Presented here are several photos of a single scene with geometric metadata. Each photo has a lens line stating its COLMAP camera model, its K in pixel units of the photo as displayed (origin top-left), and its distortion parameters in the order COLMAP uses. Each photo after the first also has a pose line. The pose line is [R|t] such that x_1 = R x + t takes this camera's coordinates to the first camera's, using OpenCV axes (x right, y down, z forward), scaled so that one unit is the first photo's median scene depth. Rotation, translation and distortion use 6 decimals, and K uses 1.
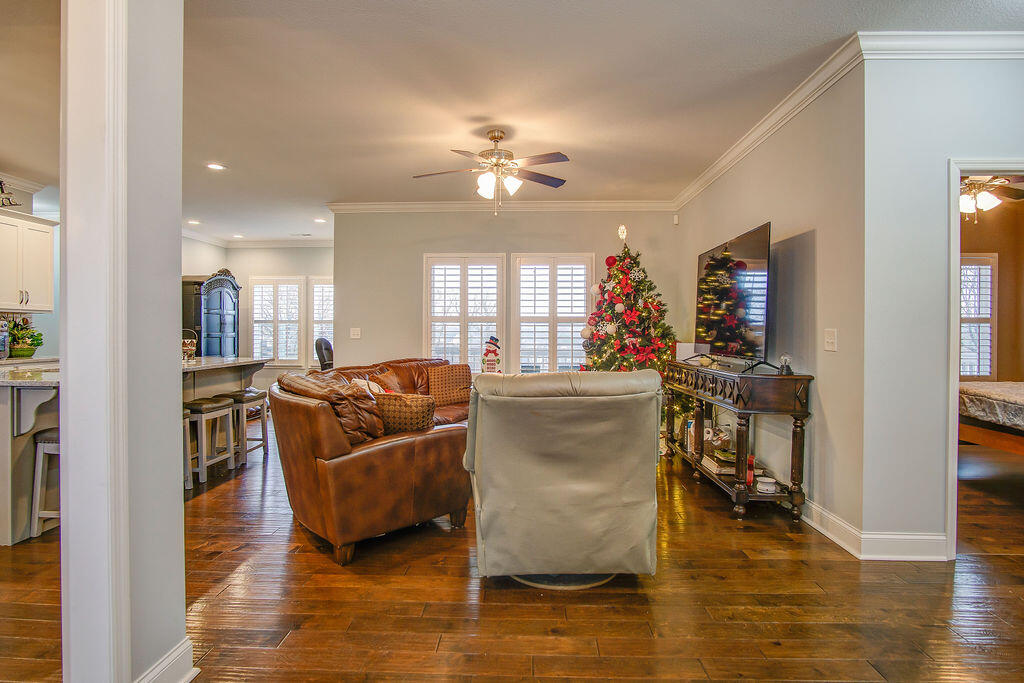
lens RADIAL K [[553.4, 0, 513.0], [0, 553.4, 338.5], [0, 0, 1]] dist [-0.027790, 0.002052]
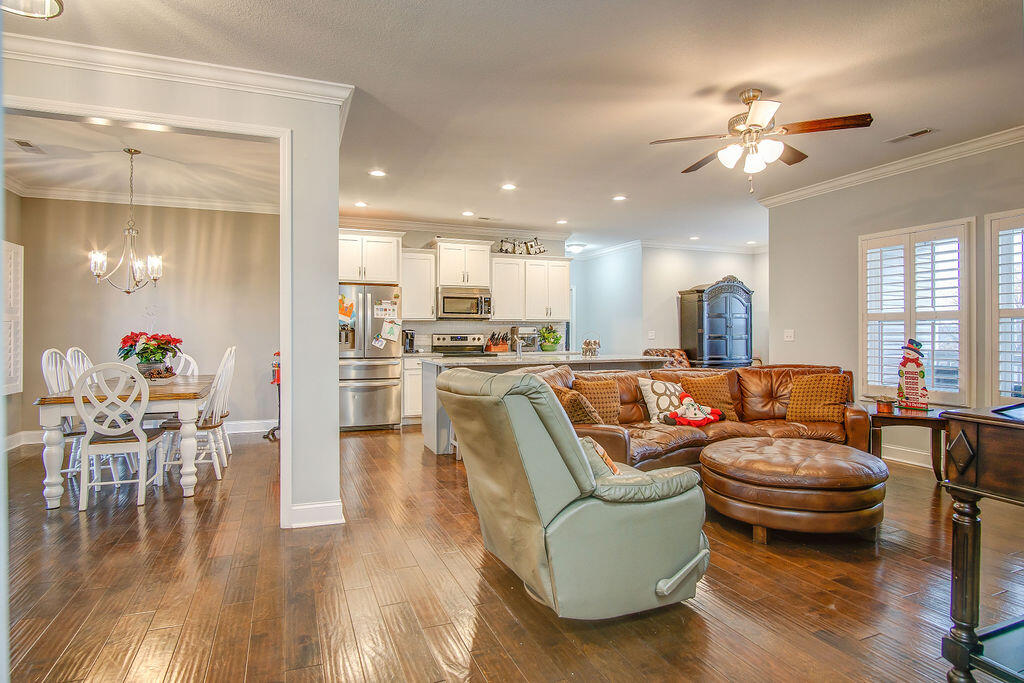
lens RADIAL K [[553.4, 0, 510.0], [0, 553.4, 338.0], [0, 0, 1]] dist [-0.027790, 0.002052]
pose [[0.417821, 0.003287, -0.908524, 0.388737], [-0.008690, 0.999962, -0.000378, -0.000795], [0.908488, 0.008053, 0.417833, 0.226174]]
